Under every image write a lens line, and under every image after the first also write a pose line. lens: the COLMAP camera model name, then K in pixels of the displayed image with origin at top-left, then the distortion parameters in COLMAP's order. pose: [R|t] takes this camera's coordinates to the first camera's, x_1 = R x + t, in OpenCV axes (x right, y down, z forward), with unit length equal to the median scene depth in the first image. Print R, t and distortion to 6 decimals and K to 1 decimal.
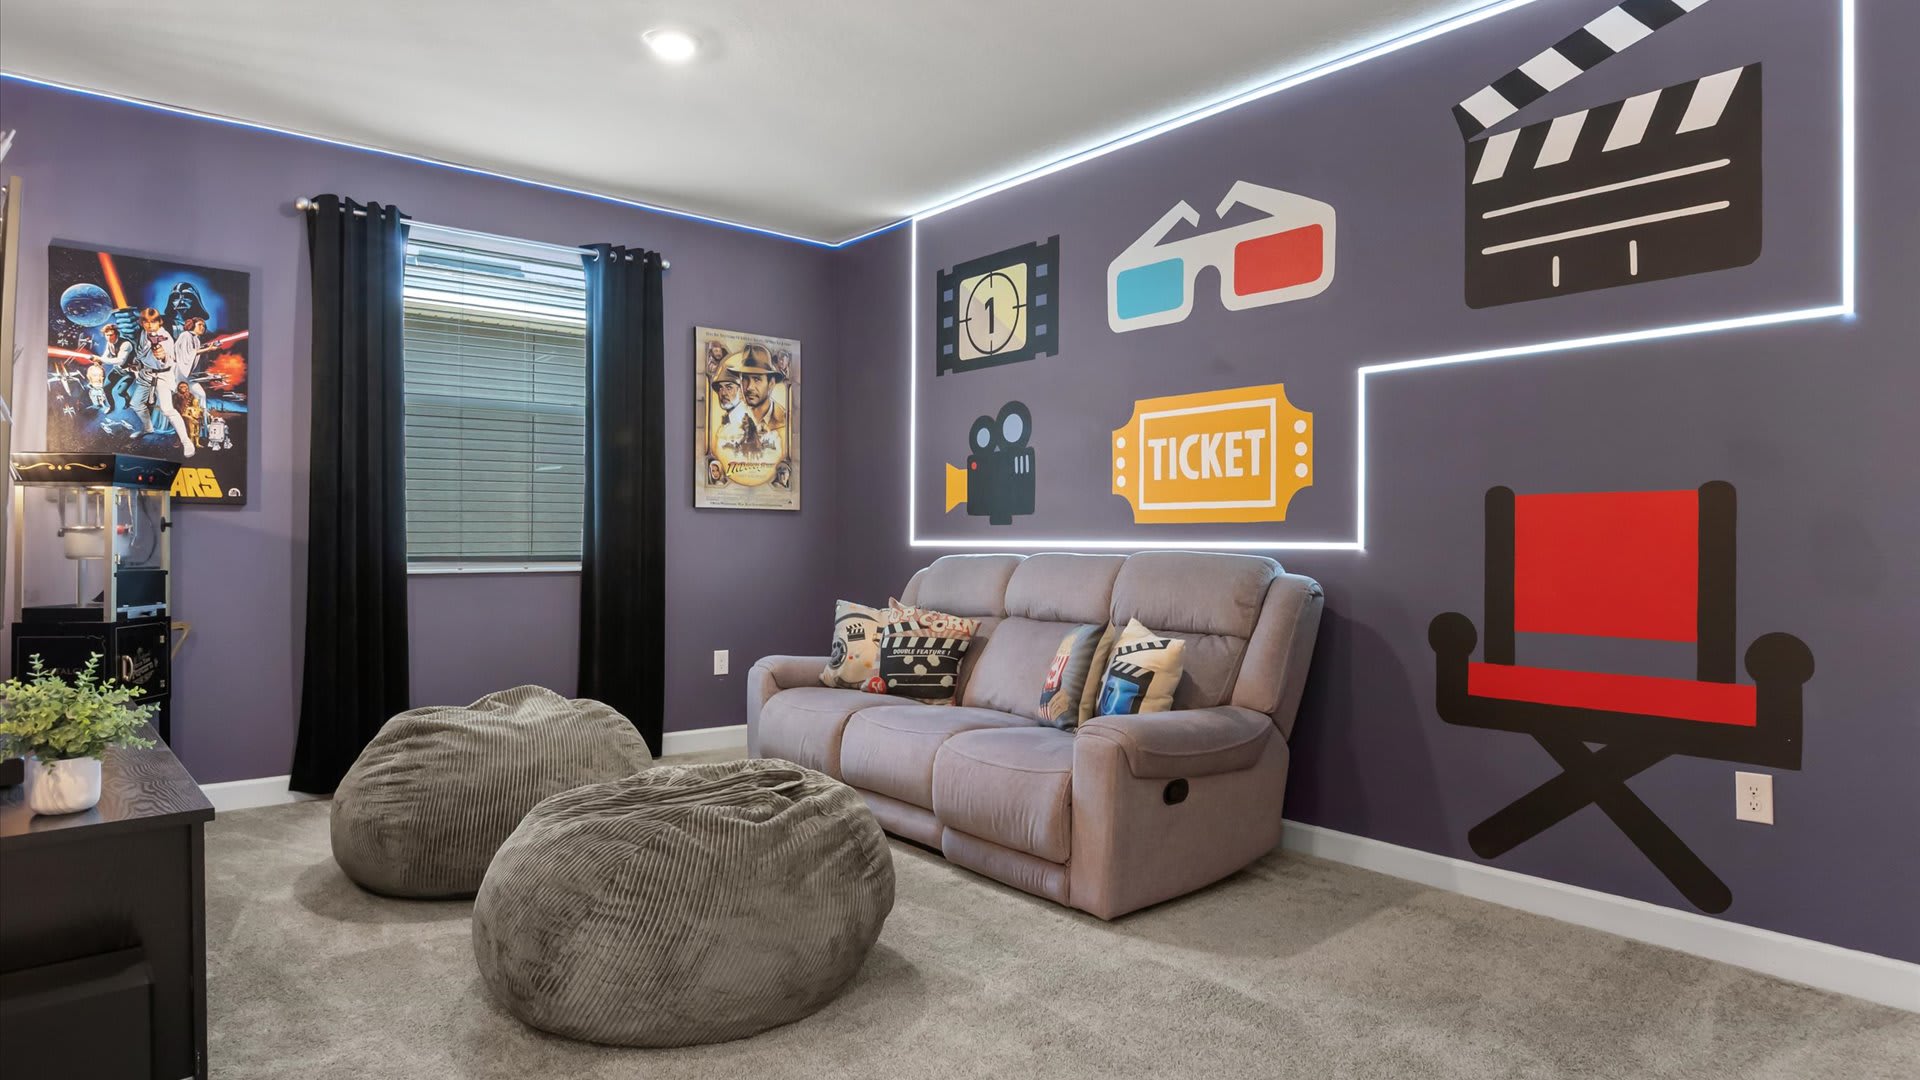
lens RADIAL K [[1102.8, 0, 967.3], [0, 1102.8, 540.5], [0, 0, 1]] dist [0.000805, -0.000277]
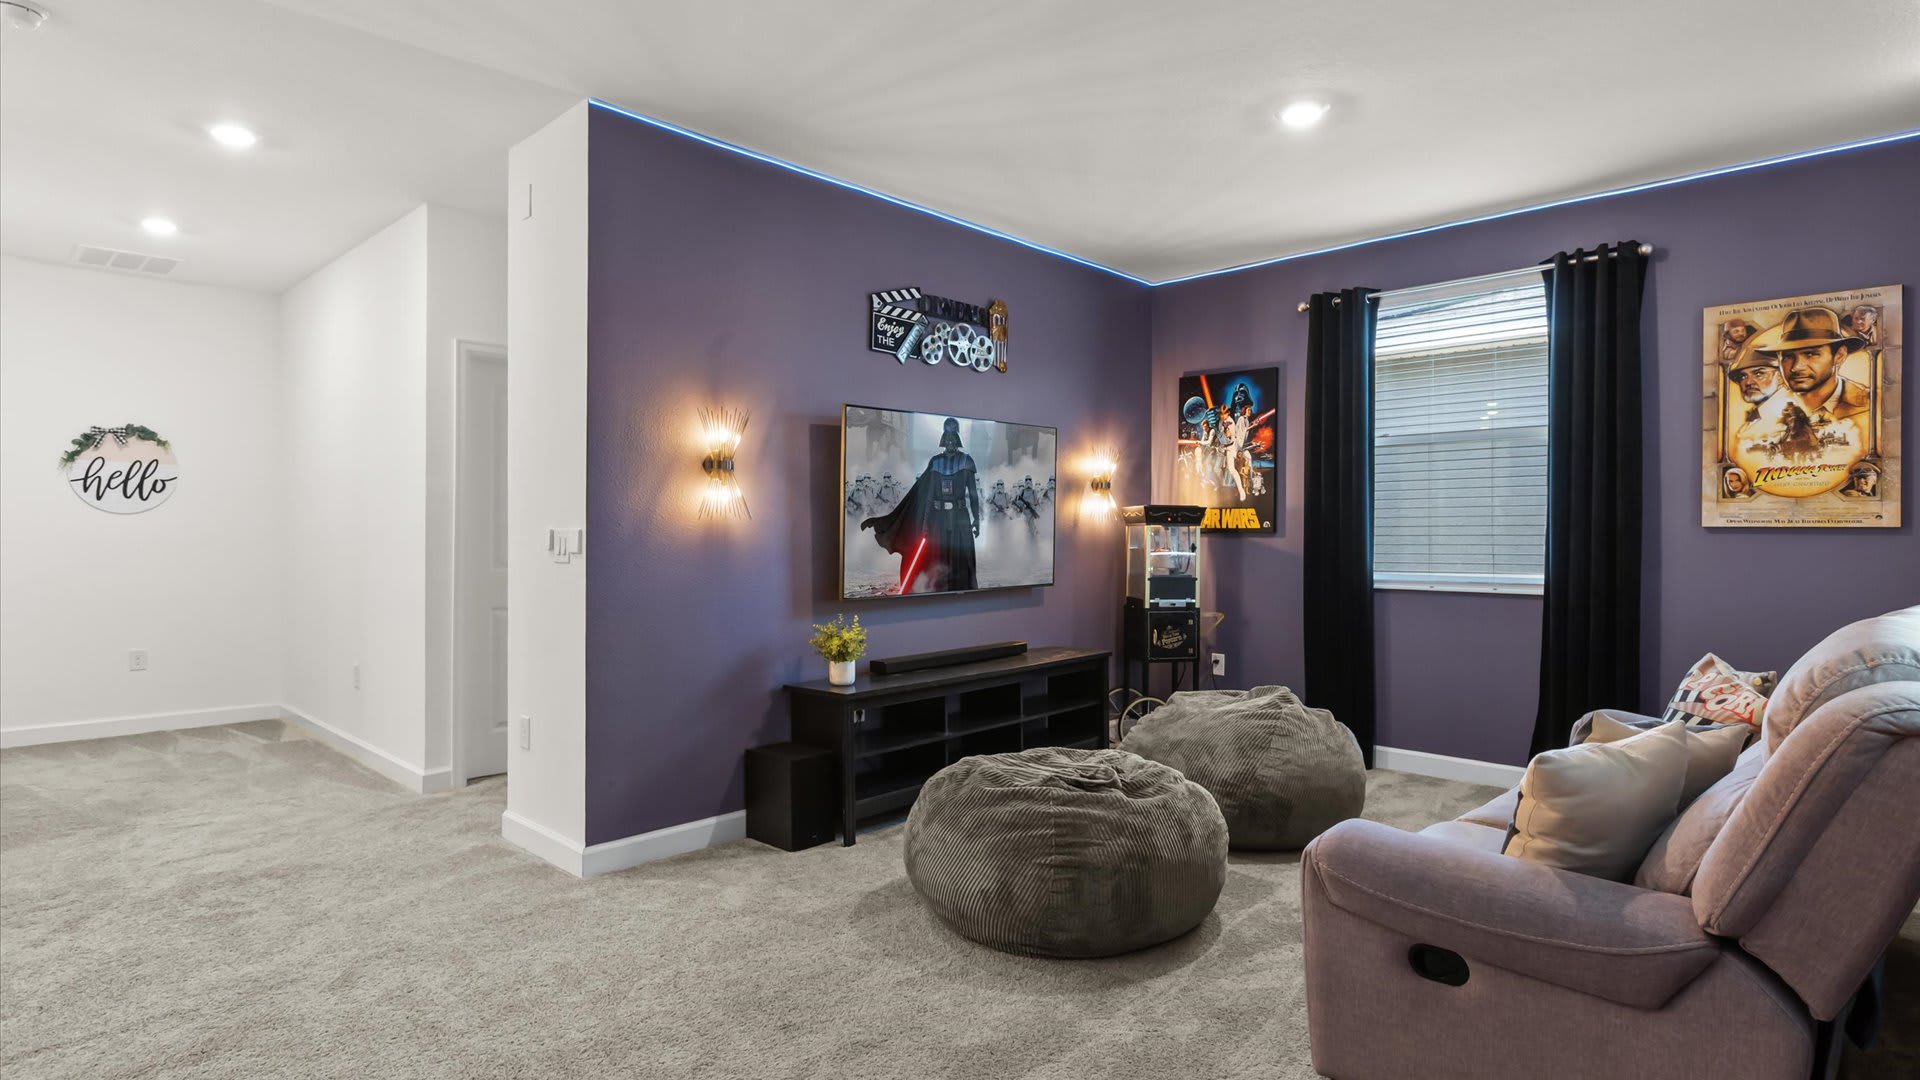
lens RADIAL K [[1005.3, 0, 962.7], [0, 1005.3, 526.2], [0, 0, 1]] dist [-0.000562, -0.000682]
pose [[0.106292, -0.011687, -0.994266, 0.574323], [-0.006588, 0.999901, -0.012457, -0.022901], [0.994313, 0.007874, 0.106204, 0.477066]]
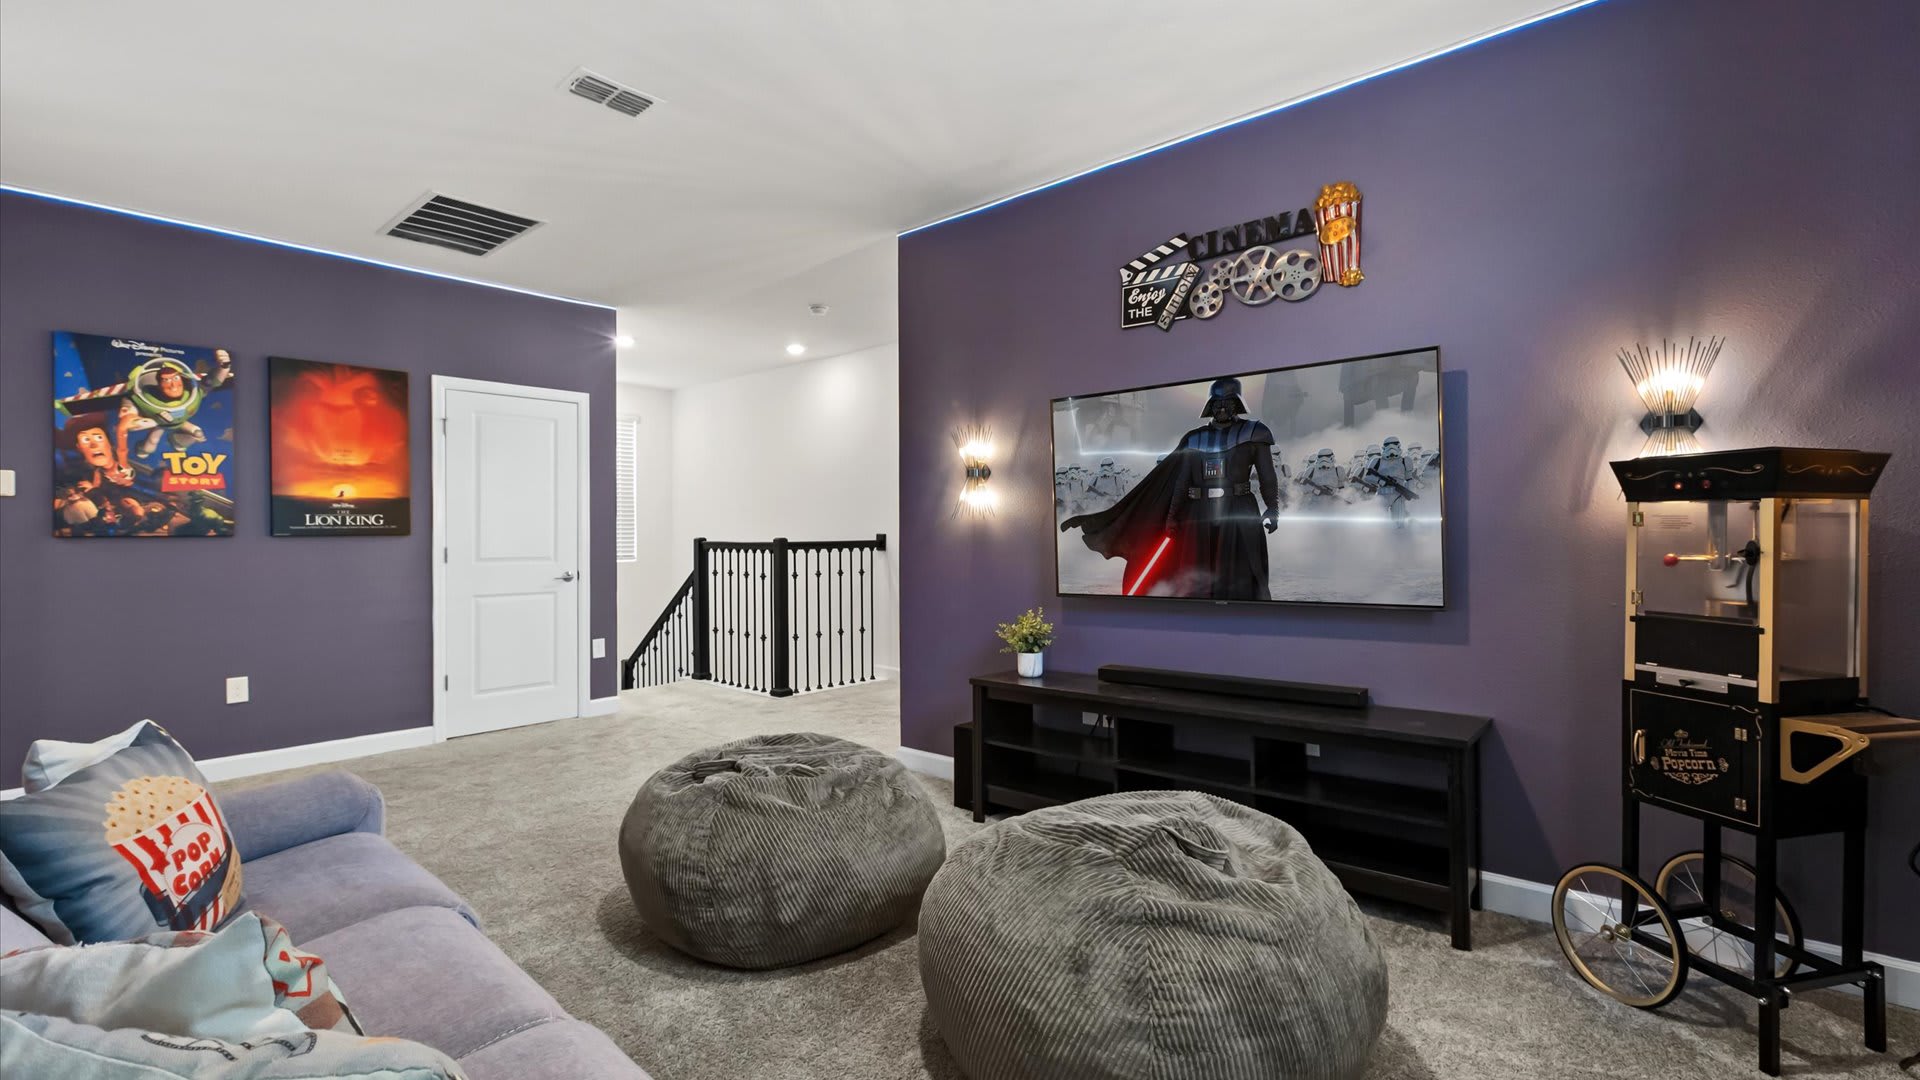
lens RADIAL K [[861.6, 0, 954.3], [0, 861.6, 527.0], [0, 0, 1]] dist [0.000628, 0.000602]
pose [[-0.989979, 0.001075, -0.141211, -0.191716], [0.001894, 0.999982, -0.005665, -0.024691], [0.141203, -0.005876, -0.989963, 1.281068]]
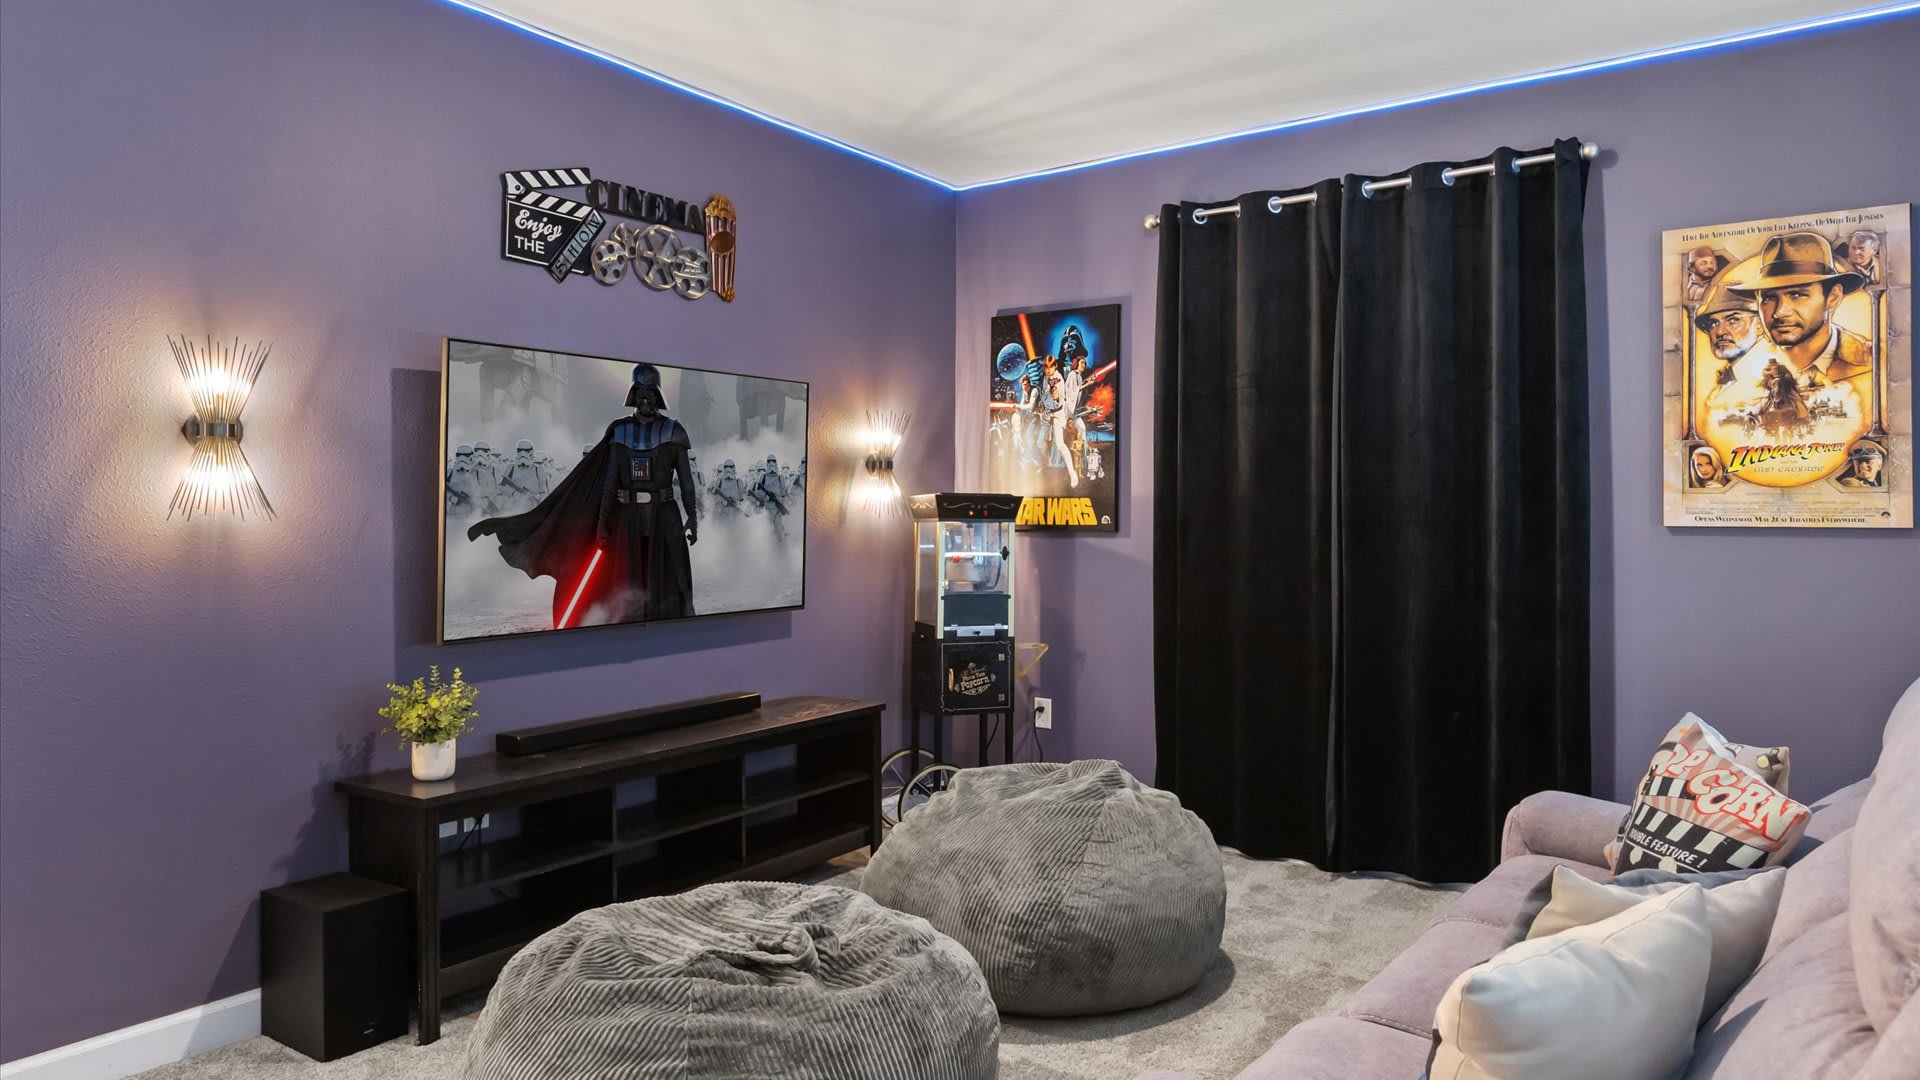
lens RADIAL K [[1234.3, 0, 960.4], [0, 1234.3, 488.3], [0, 0, 1]] dist [0.000774, -0.001540]
pose [[0.244828, -0.030009, -0.969102, 0.415012], [-0.004452, 0.999476, -0.032074, -0.035696], [0.969556, 0.012167, 0.244566, 0.589161]]
